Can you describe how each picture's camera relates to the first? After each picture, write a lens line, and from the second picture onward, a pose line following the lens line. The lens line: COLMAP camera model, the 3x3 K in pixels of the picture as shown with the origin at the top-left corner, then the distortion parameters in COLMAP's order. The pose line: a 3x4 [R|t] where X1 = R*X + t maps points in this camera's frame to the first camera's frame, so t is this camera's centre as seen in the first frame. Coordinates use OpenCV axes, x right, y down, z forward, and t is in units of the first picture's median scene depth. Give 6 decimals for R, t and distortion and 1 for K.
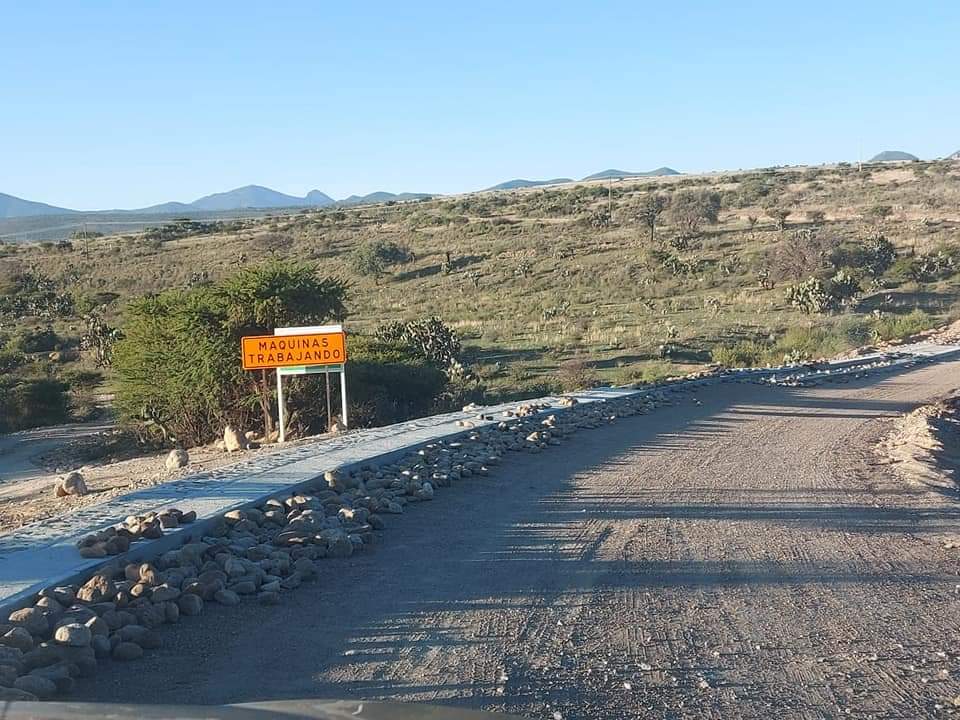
lens RADIAL K [[731.3, 0, 479.4], [0, 731.3, 342.9], [0, 0, 1]] dist [0.004429, -0.005724]
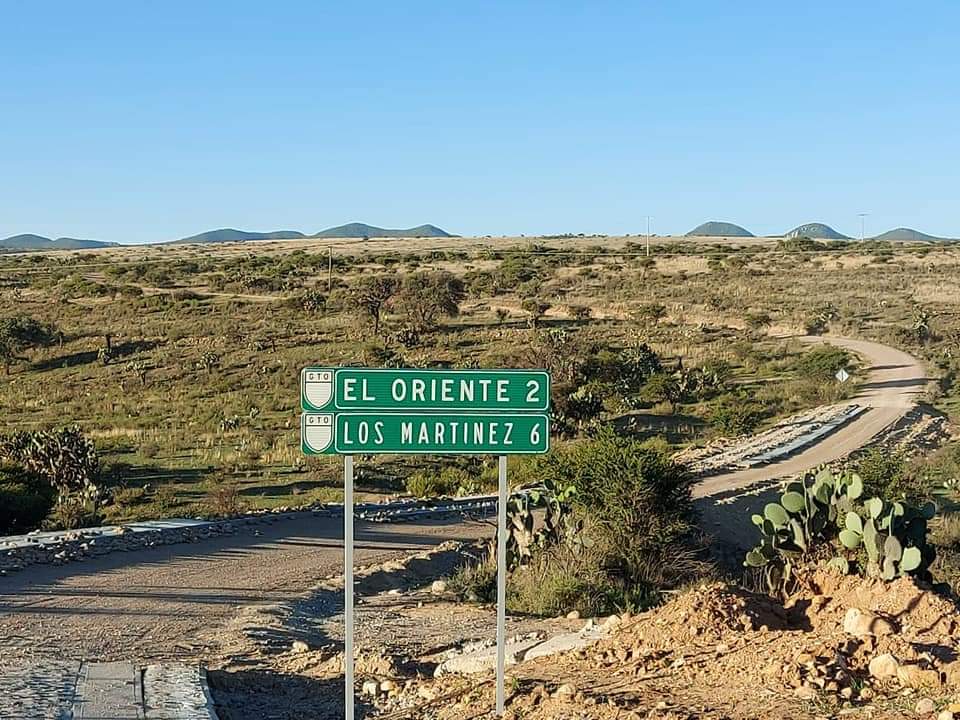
lens RADIAL K [[1375.0, 0, 480.0], [0, 1375.0, 360.0], [0, 0, 1]] dist [0.072561, -0.035890]
pose [[0.988013, 0.044069, 0.147949, 0.128936], [-0.036428, 0.997878, -0.053967, -0.034880], [-0.150014, 0.047930, 0.987521, -0.481585]]
